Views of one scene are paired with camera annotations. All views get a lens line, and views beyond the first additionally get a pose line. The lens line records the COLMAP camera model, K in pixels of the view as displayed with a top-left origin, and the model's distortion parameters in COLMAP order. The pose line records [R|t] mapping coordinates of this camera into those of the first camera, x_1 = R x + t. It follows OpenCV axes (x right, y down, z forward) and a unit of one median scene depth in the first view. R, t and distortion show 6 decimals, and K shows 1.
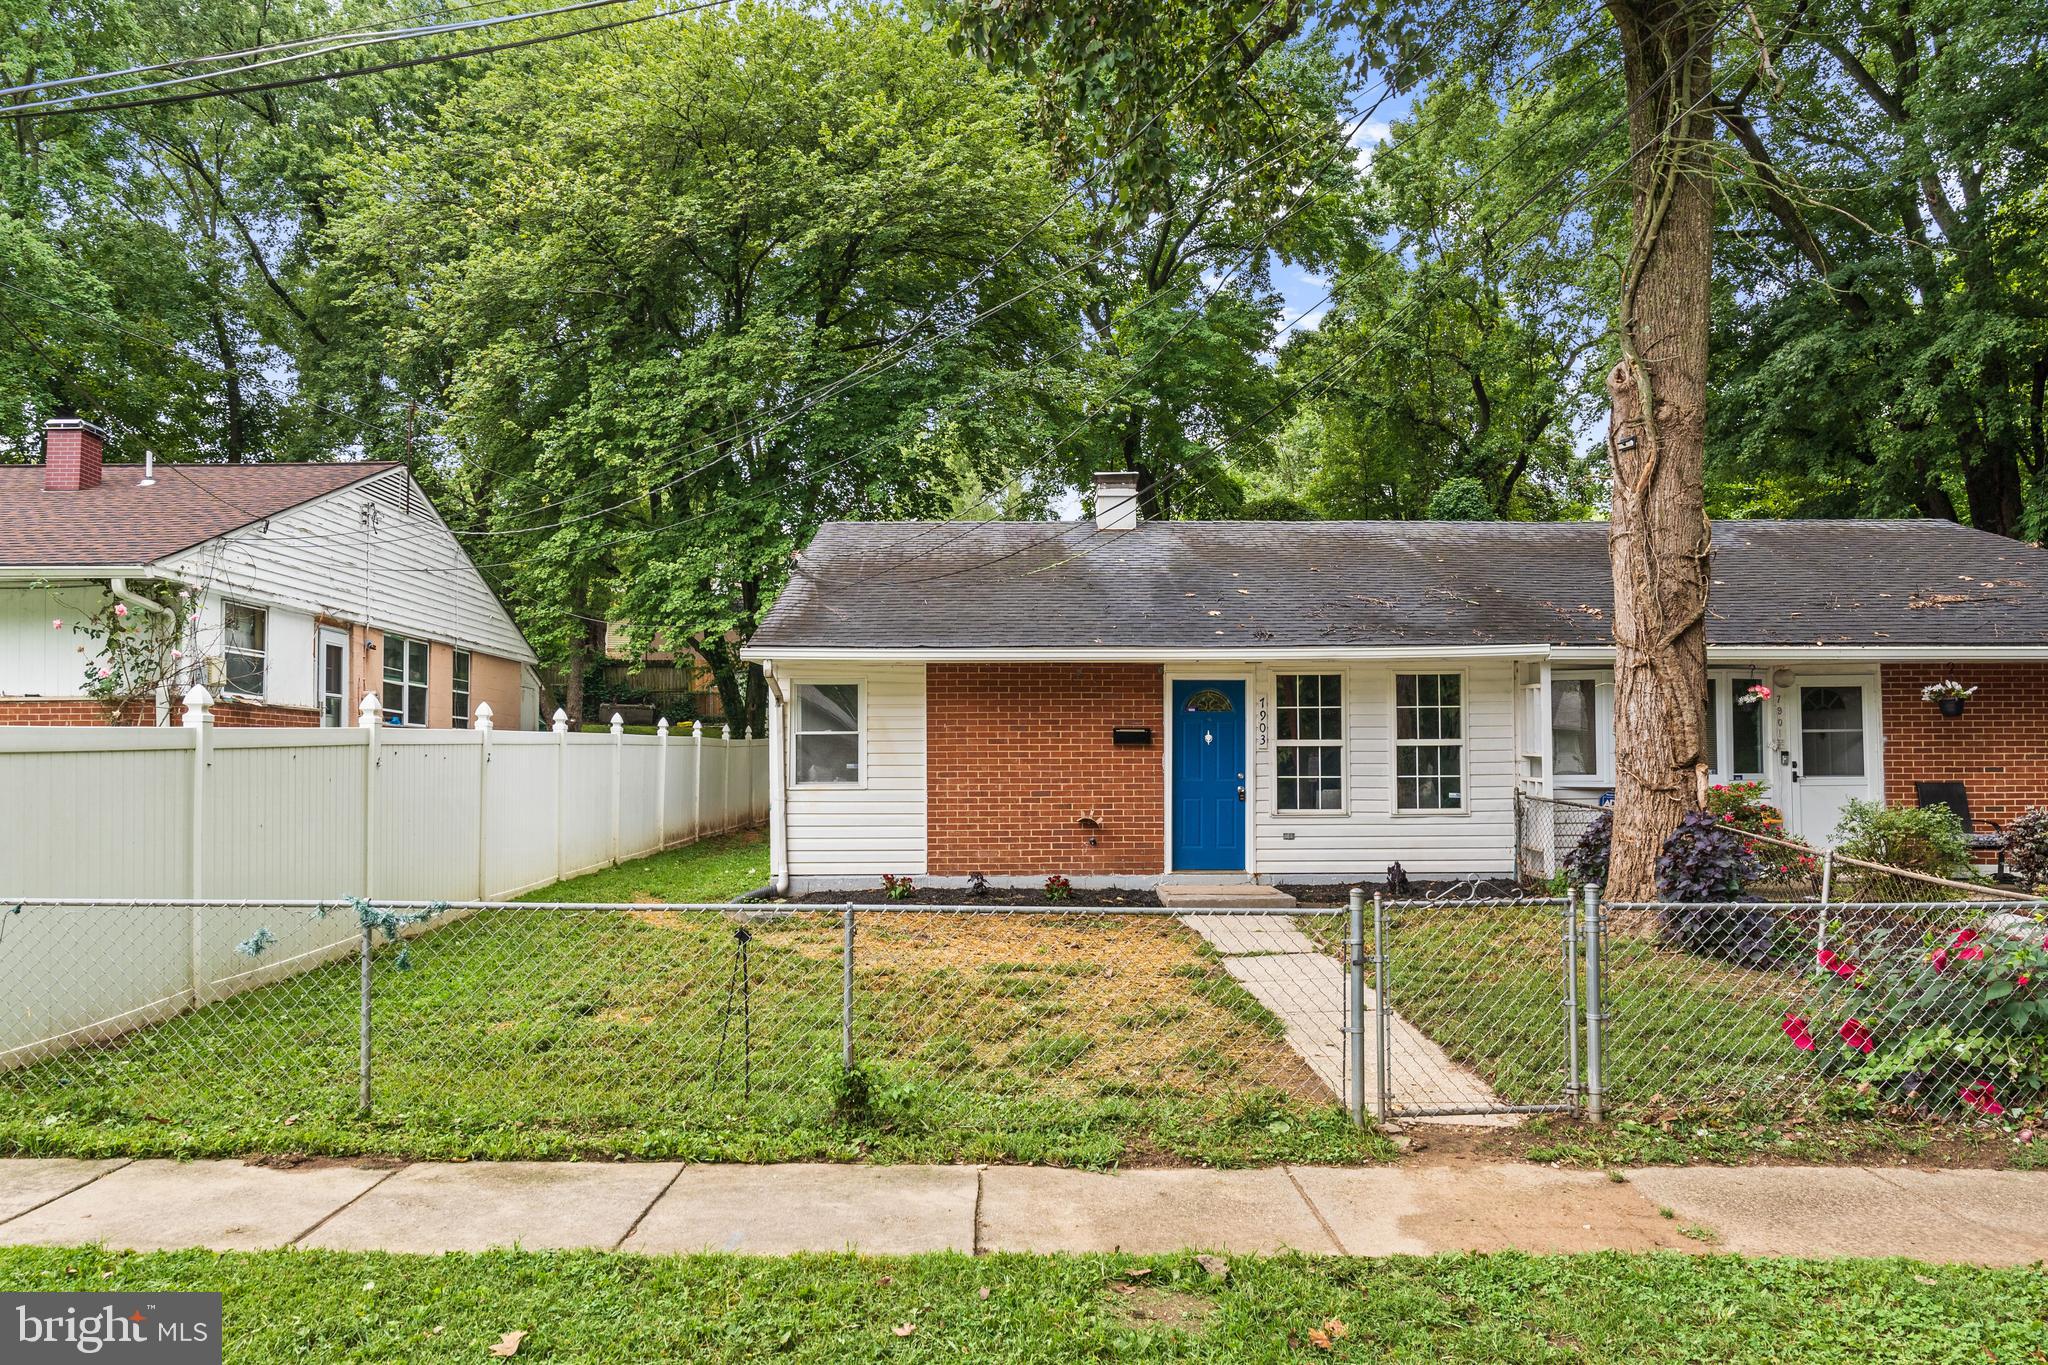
lens RADIAL K [[1415.1, 0, 1030.1], [0, 1415.1, 744.5], [0, 0, 1]] dist [0.000376, 0.000623]
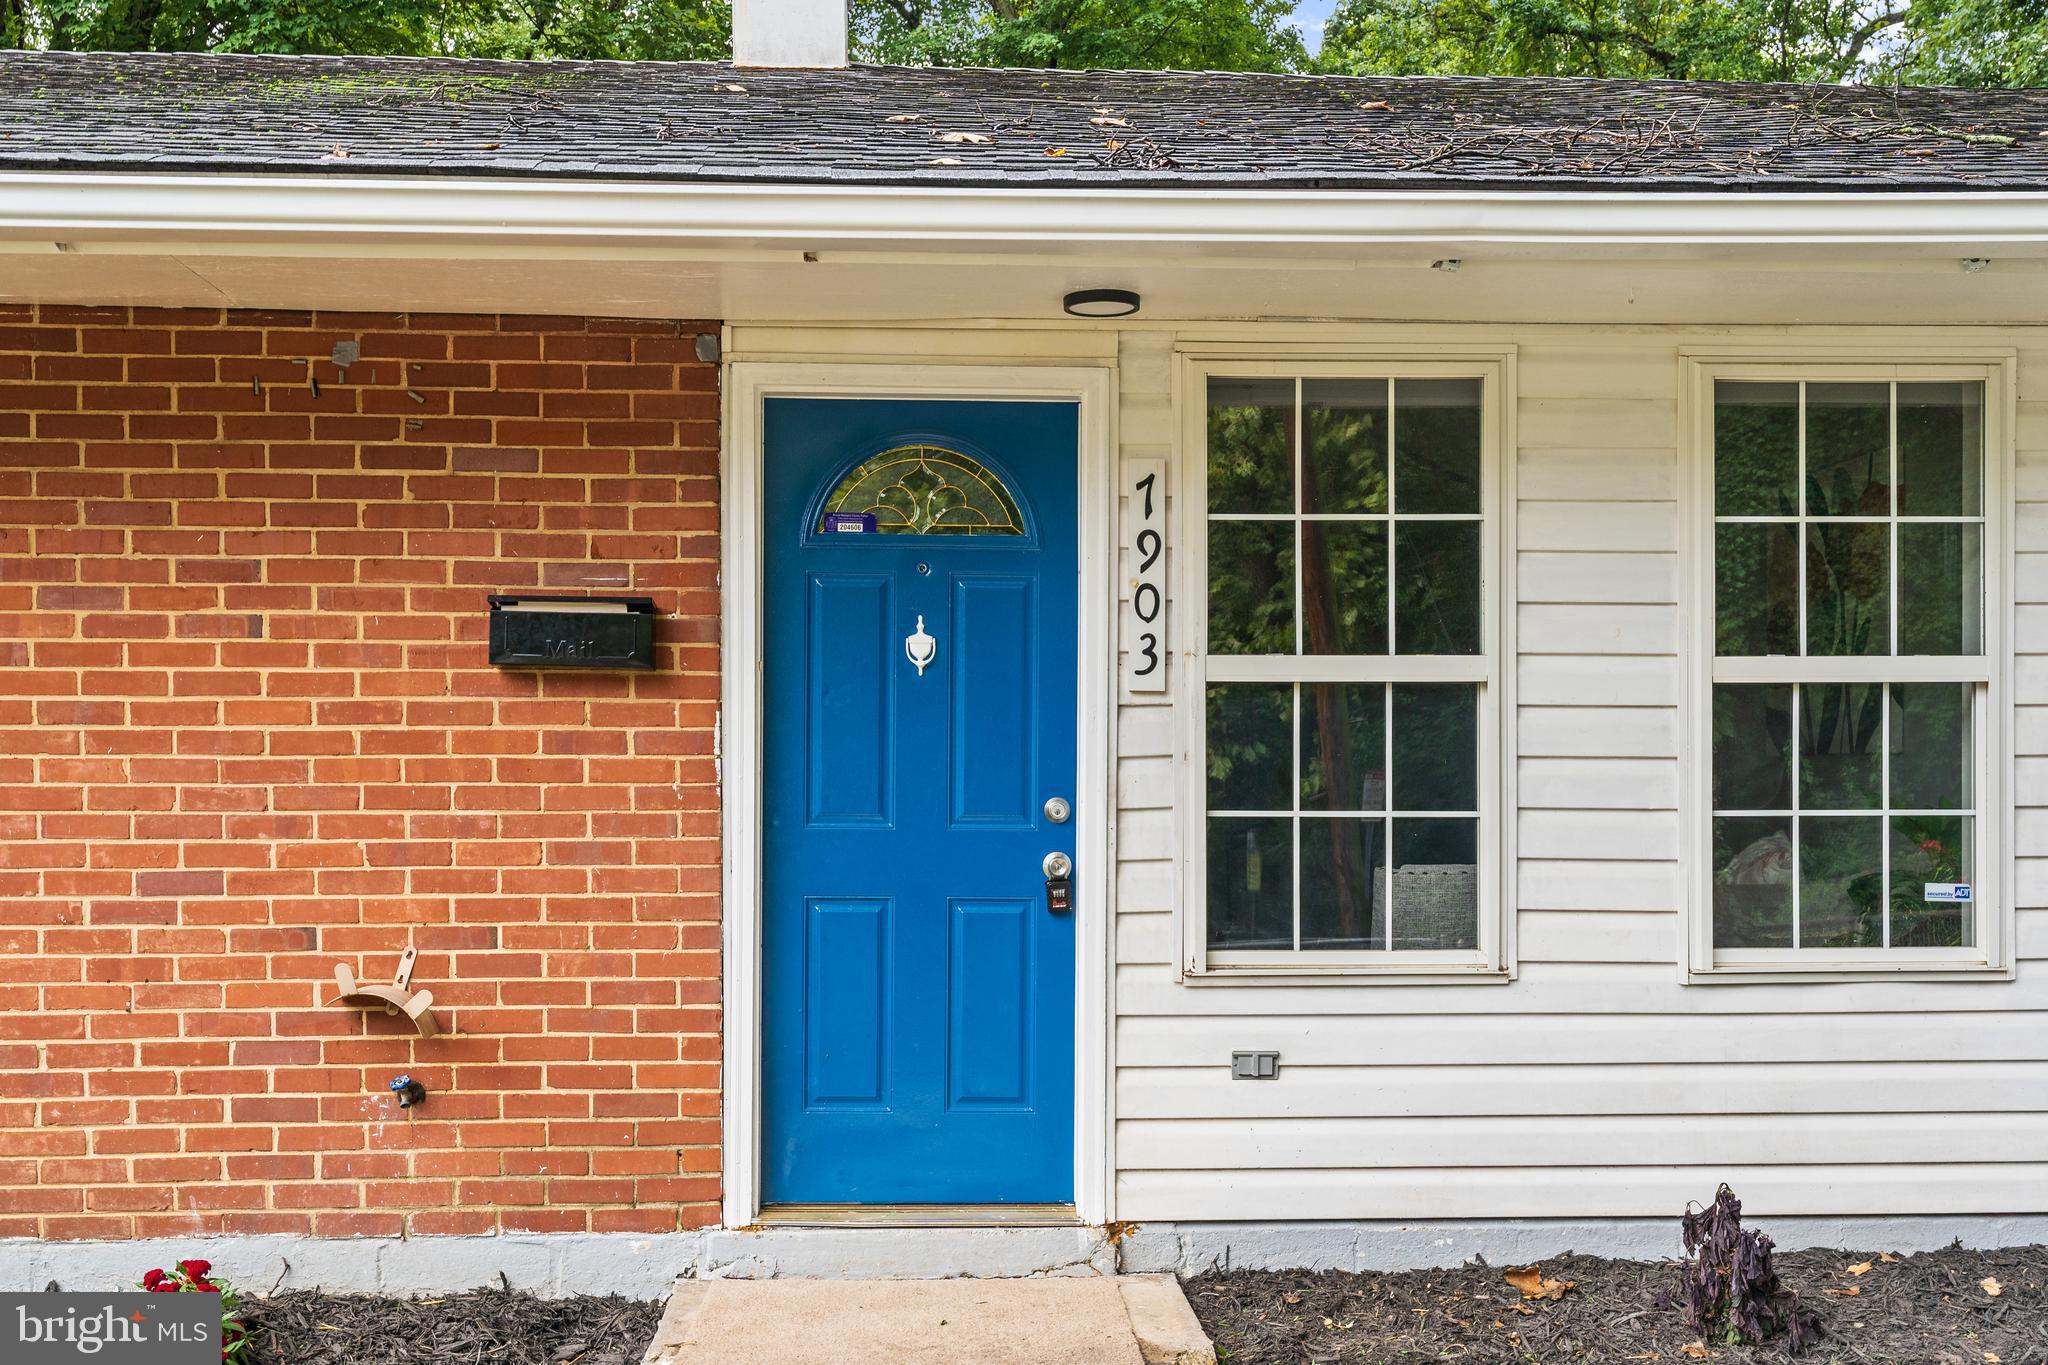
lens RADIAL K [[2090.7, 0, 1021.8], [0, 2090.7, 838.4], [0, 0, 1]] dist [0.011843, -0.005178]
pose [[0.999557, 0.002333, 0.029672, 0.133217], [-0.003357, 0.999399, 0.034492, 0.015163], [-0.029574, -0.034576, 0.998964, 0.653019]]
